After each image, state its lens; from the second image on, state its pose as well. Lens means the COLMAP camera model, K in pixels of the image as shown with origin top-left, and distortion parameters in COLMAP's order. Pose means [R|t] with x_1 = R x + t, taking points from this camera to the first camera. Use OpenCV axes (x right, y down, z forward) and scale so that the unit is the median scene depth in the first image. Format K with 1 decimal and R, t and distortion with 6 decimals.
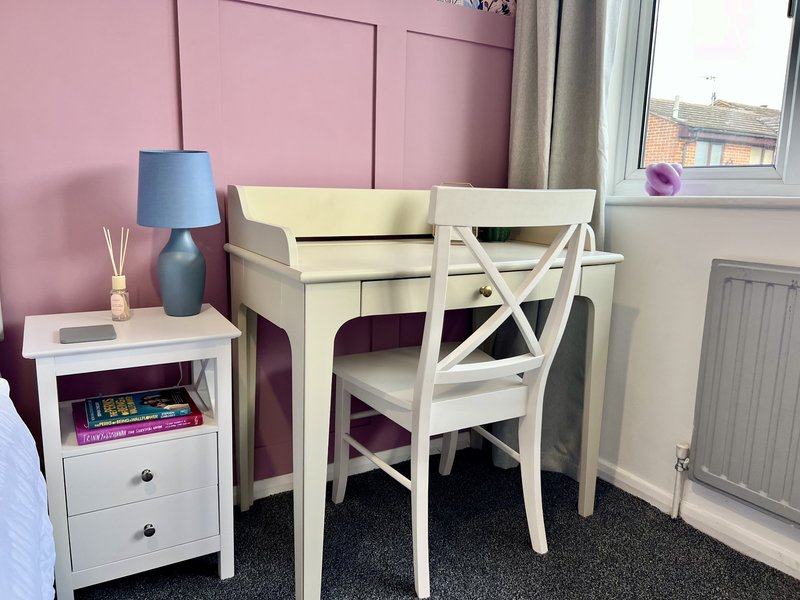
lens RADIAL K [[603.4, 0, 402.4], [0, 603.4, 303.6], [0, 0, 1]] dist [0.040816, -0.045289]
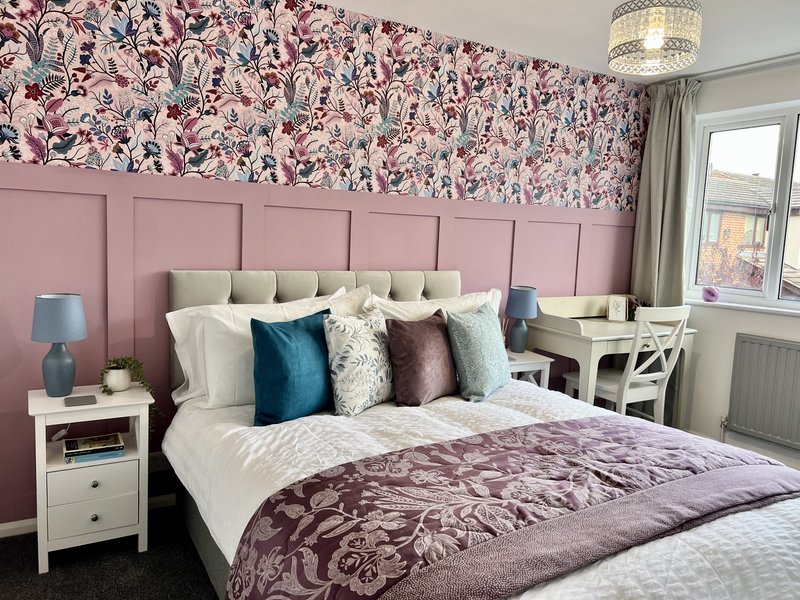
lens RADIAL K [[603.4, 0, 402.4], [0, 603.4, 303.6], [0, 0, 1]] dist [0.040816, -0.045289]
pose [[0.999885, 0.014818, 0.003270, -0.818773], [-0.014543, 0.997280, -0.072253, 0.004482], [-0.004332, 0.072197, 0.997381, -1.397580]]
